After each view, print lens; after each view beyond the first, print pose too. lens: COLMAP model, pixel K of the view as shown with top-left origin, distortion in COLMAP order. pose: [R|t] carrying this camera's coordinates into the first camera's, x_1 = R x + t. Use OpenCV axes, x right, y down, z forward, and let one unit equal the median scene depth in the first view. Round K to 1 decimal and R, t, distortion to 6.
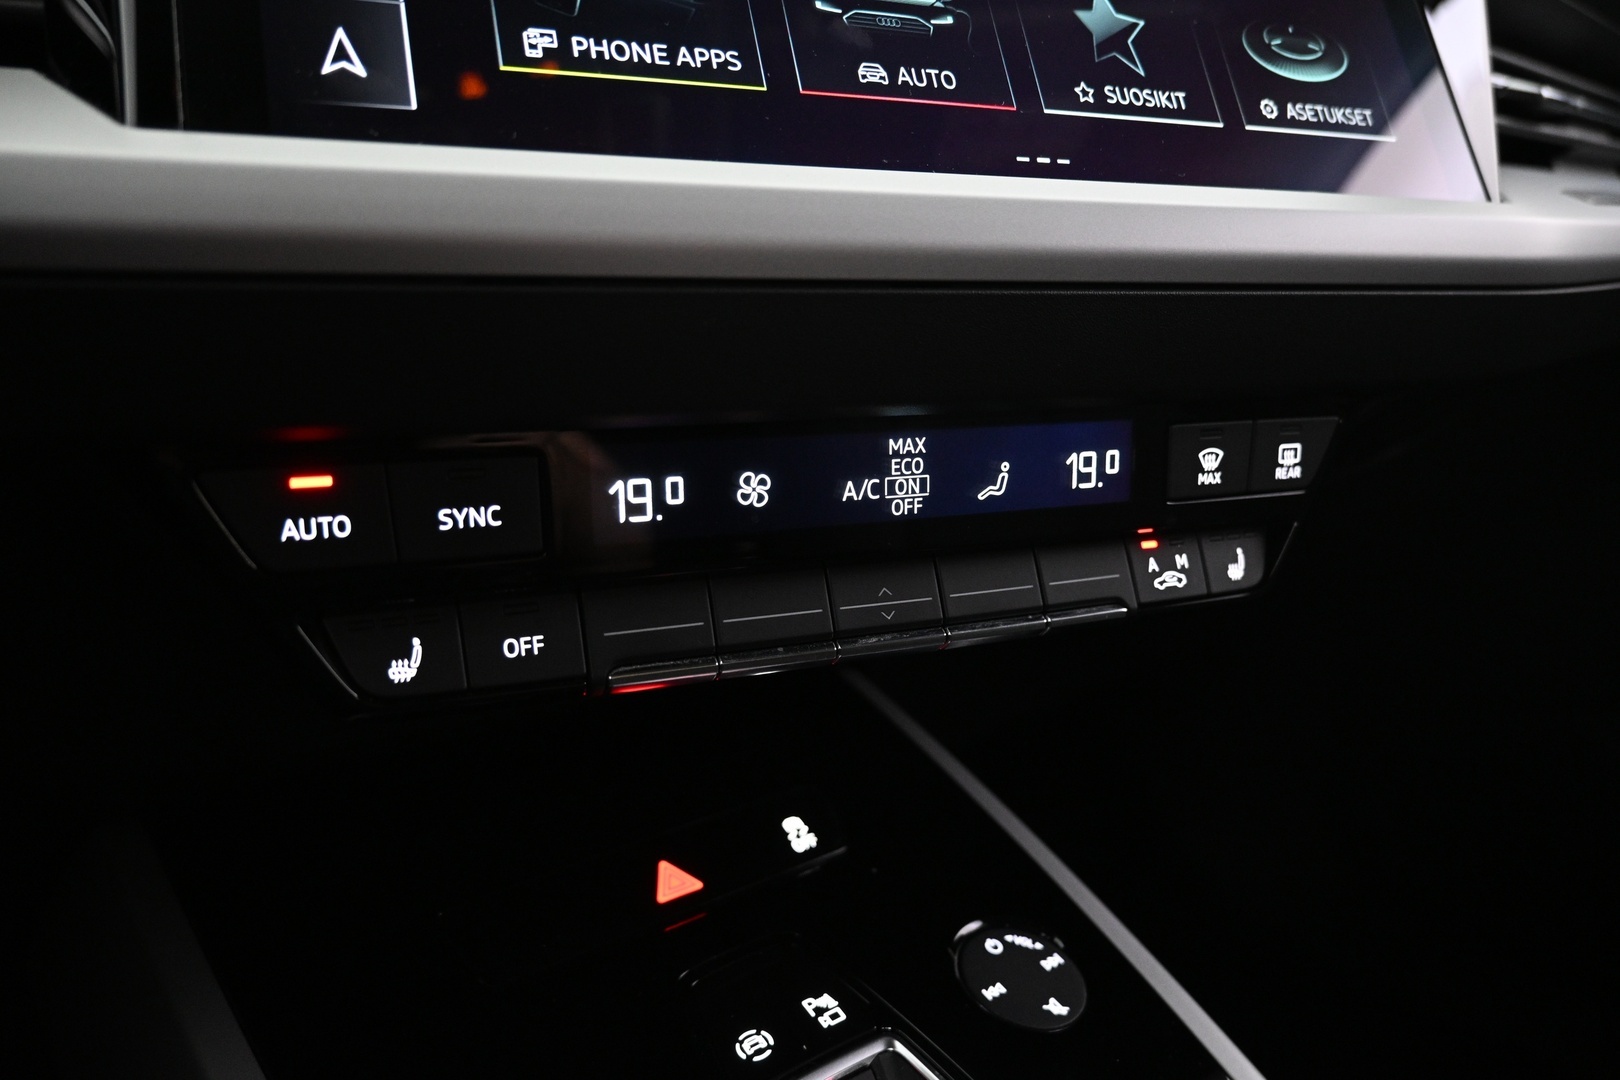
lens RADIAL K [[1103.0, 0, 810.0], [0, 1103.0, 540.0], [0, 0, 1]] dist [0.003632, -0.005314]
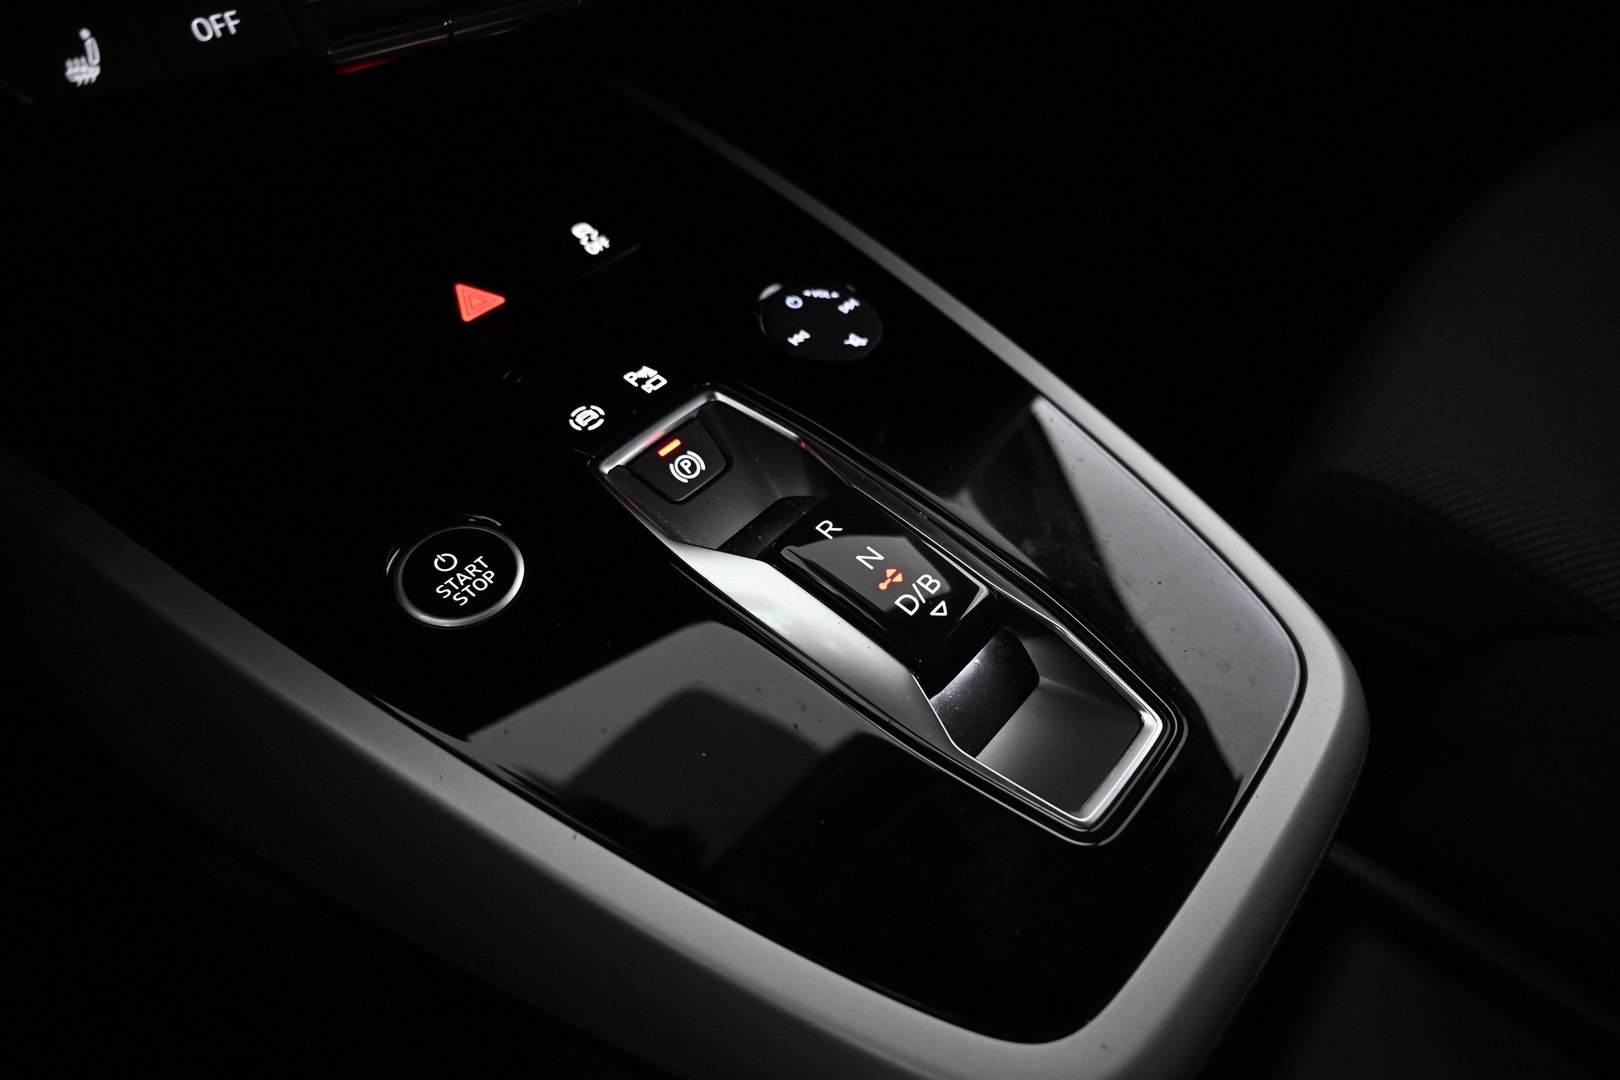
lens RADIAL K [[1103.0, 0, 810.0], [0, 1103.0, 540.0], [0, 0, 1]] dist [0.003632, -0.005314]
pose [[0.969559, -0.213730, 0.119475, 0.006447], [0.137712, 0.879430, 0.455673, 0.099242], [-0.202461, -0.425349, 0.882093, -0.041677]]
